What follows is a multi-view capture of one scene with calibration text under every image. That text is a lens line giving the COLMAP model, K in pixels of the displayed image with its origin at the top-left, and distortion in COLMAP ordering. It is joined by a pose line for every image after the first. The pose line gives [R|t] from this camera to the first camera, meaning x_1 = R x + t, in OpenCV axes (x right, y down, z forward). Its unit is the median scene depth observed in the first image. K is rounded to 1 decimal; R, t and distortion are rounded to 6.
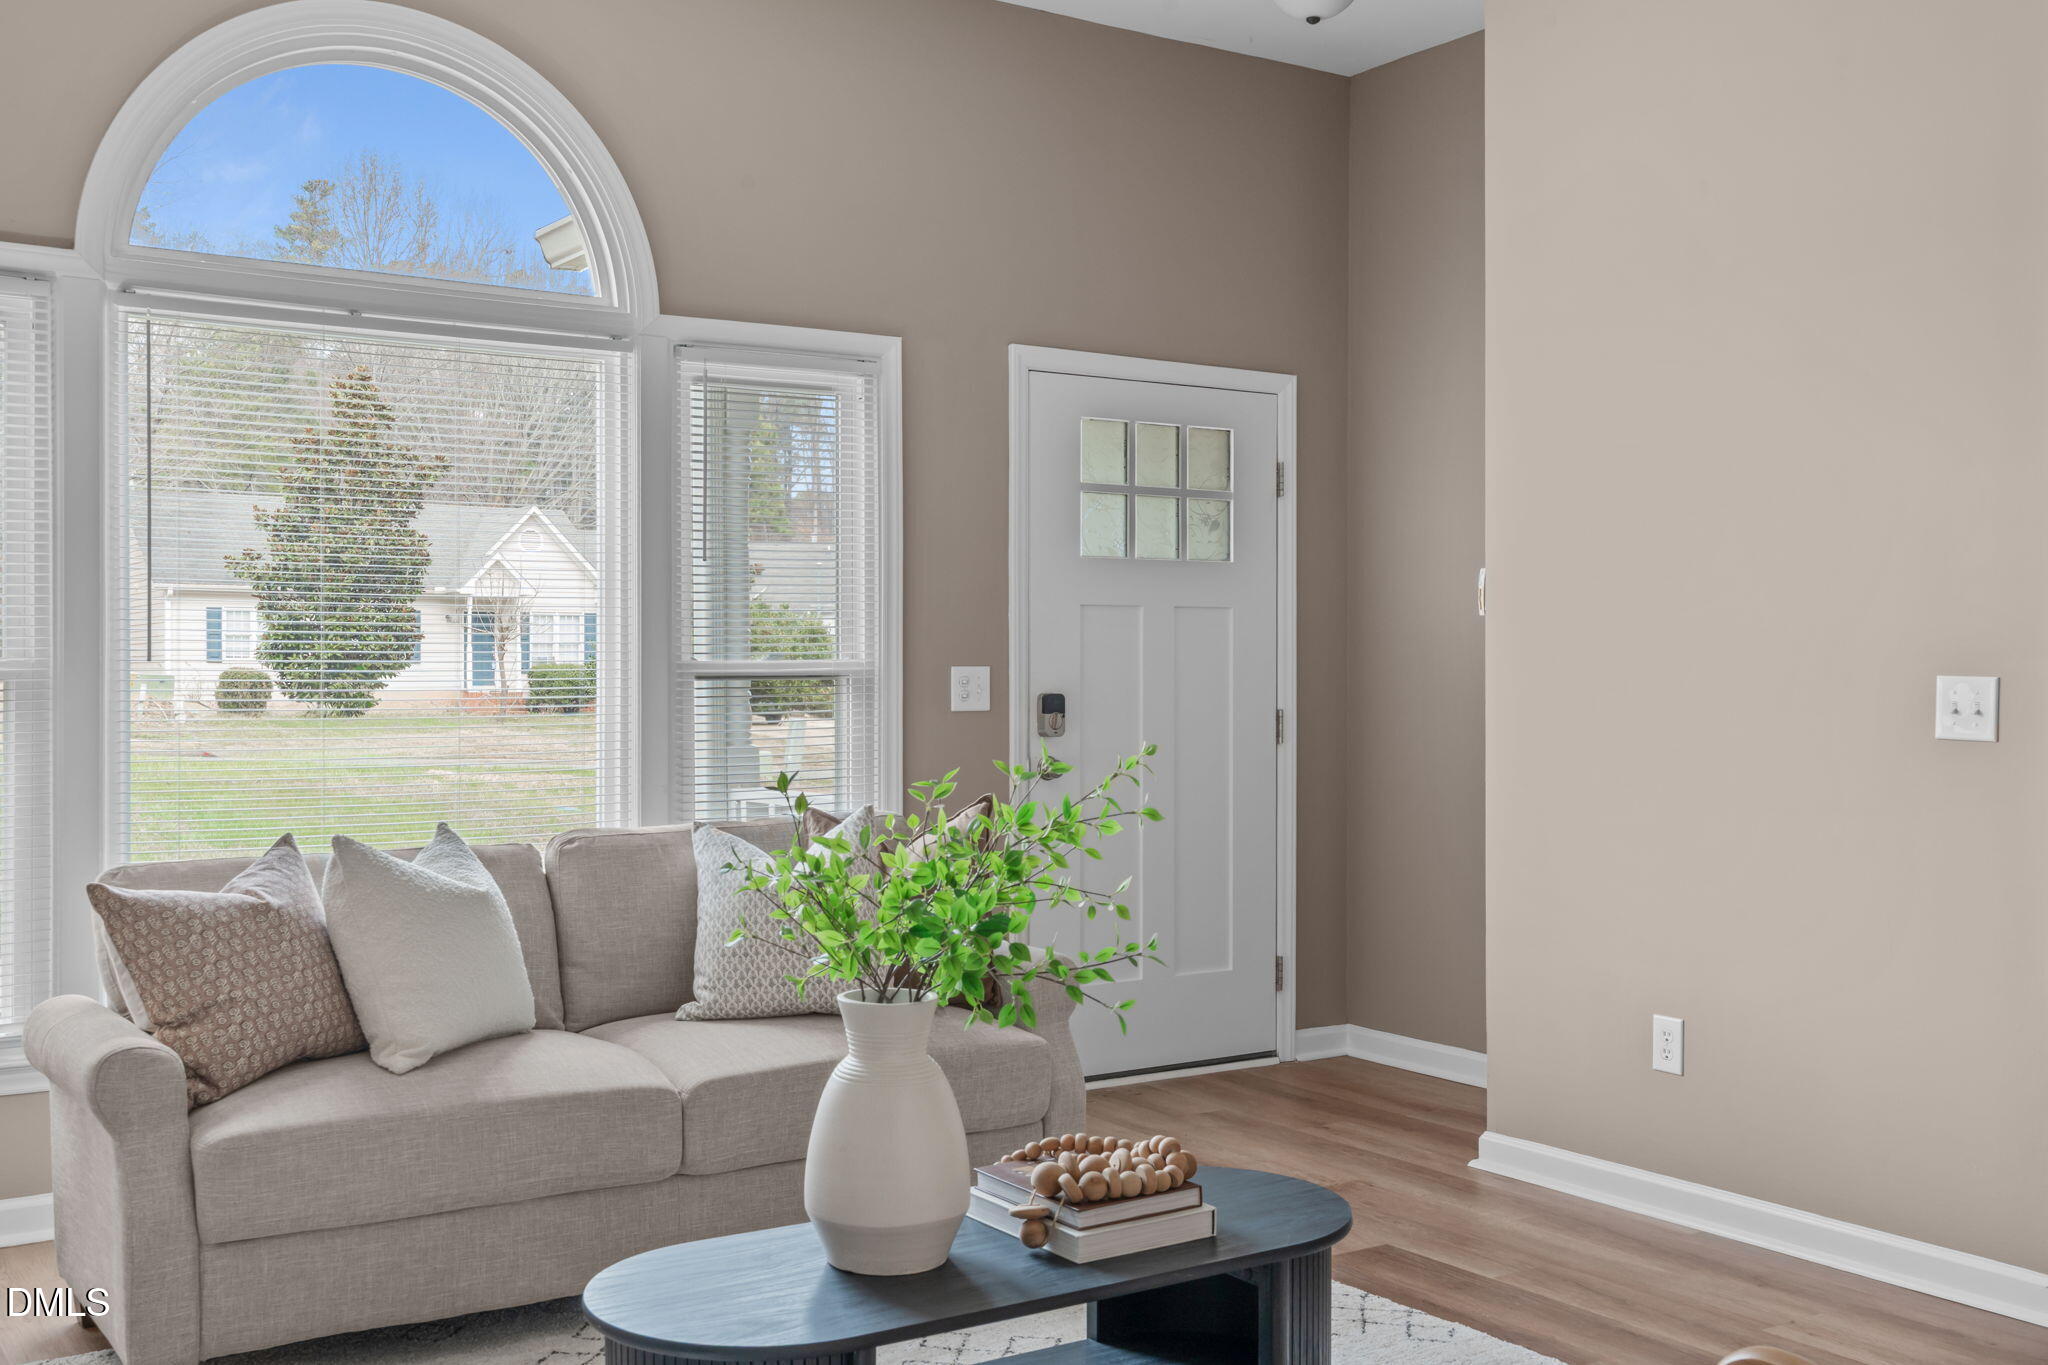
lens RADIAL K [[2071.5, 0, 1024.0], [0, 2071.5, 682.5], [0, 0, 1]] dist [0.014116, 0.012685]
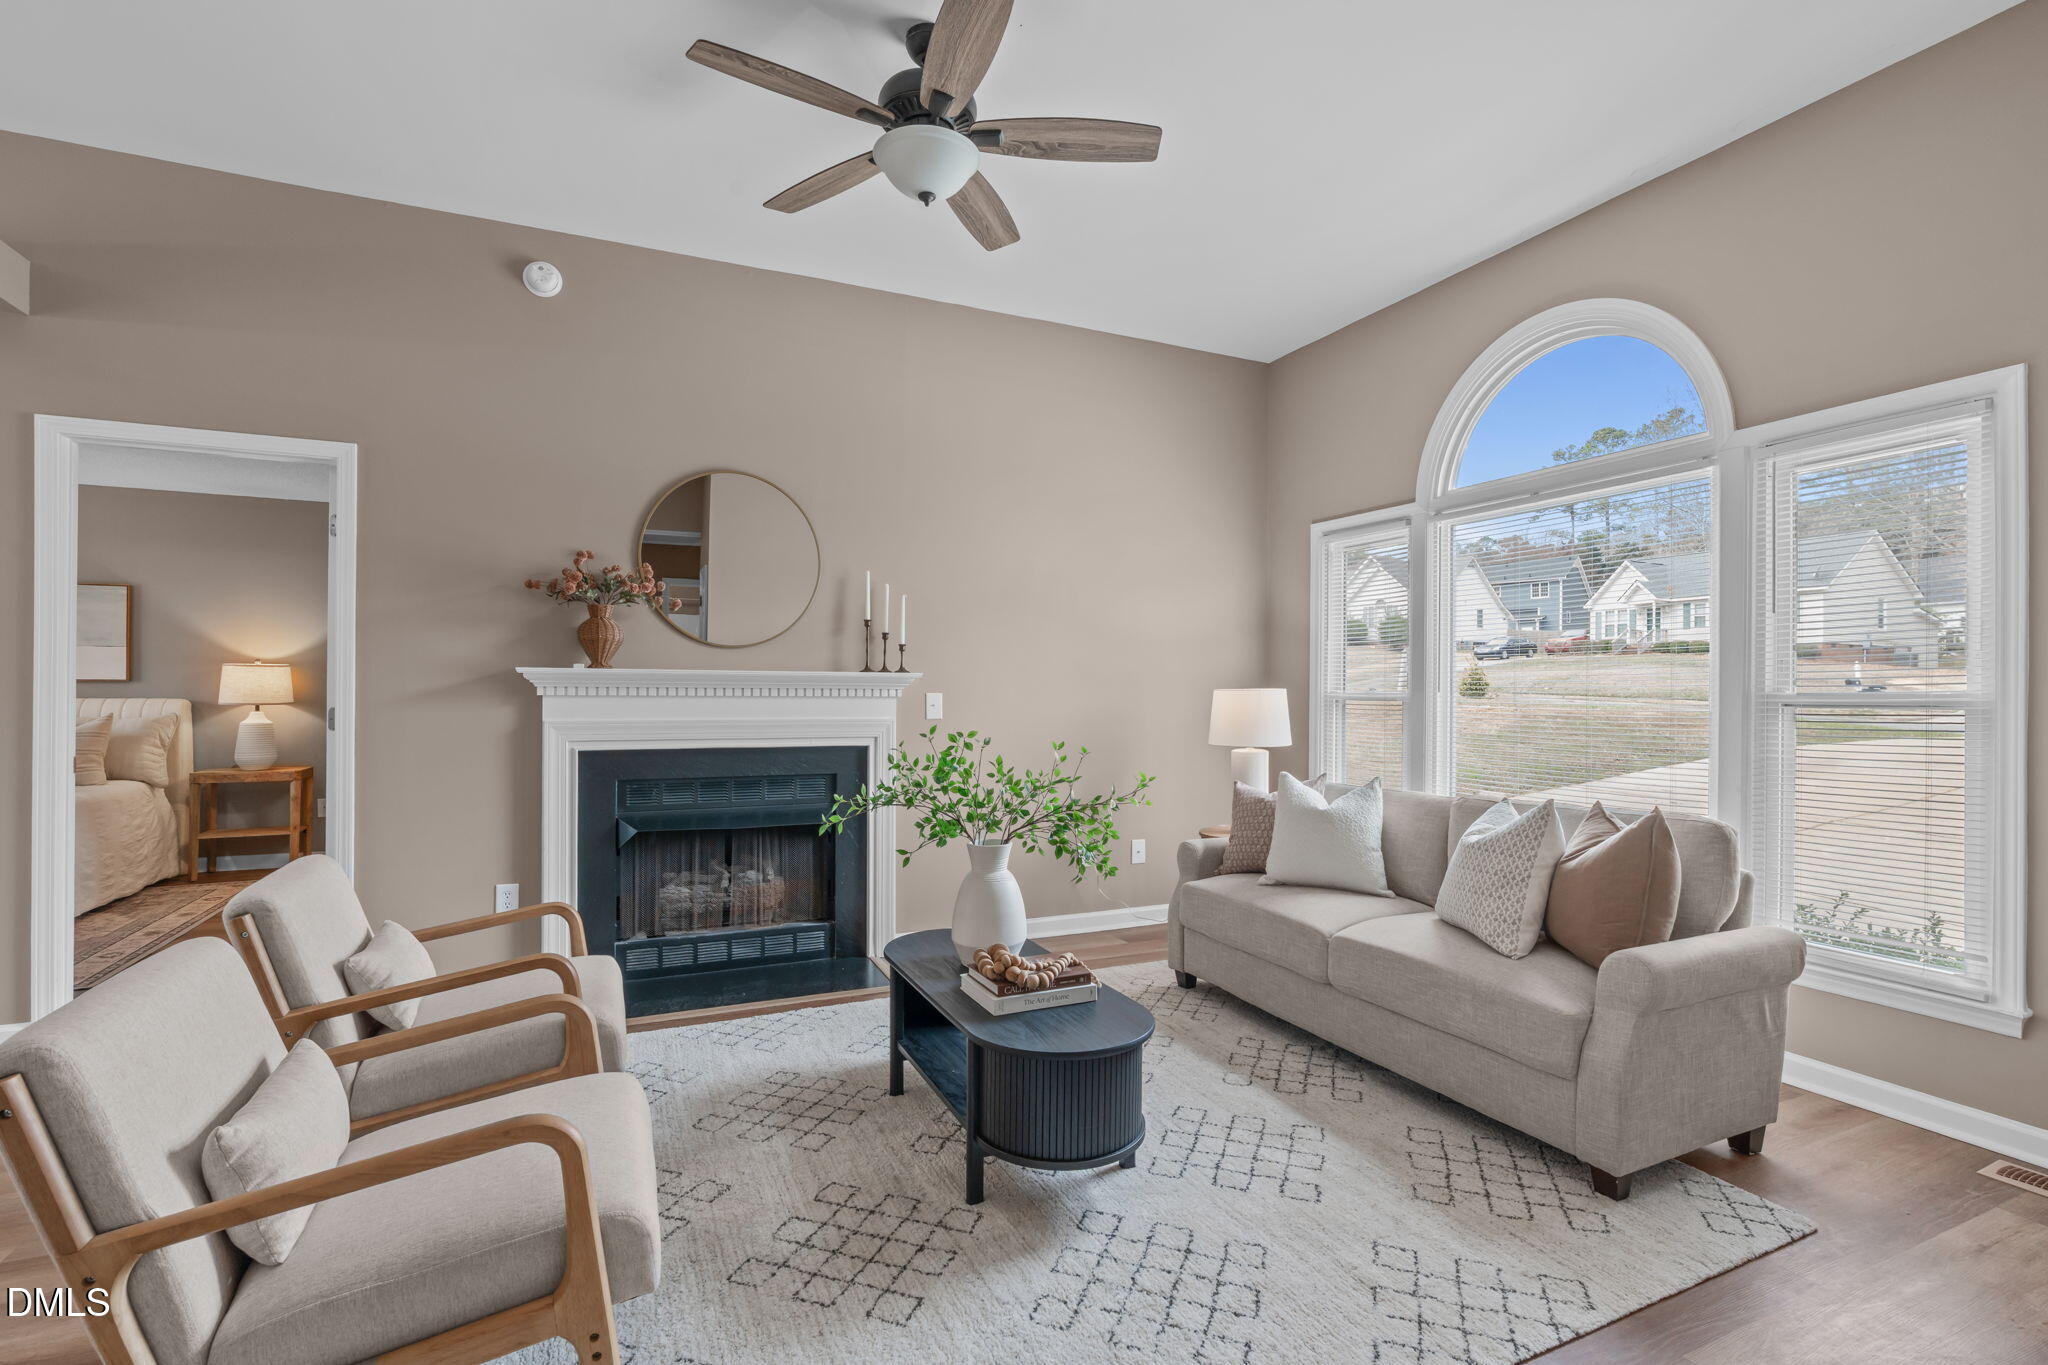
lens RADIAL K [[934.3, 0, 1028.1], [0, 934.3, 687.4], [0, 0, 1]] dist [-0.000913, 0.000290]
pose [[-0.159504, -0.005330, -0.987183, 0.456120], [-0.013788, 0.999900, -0.003171, -0.004817], [0.987101, 0.013106, -0.159561, 0.610239]]
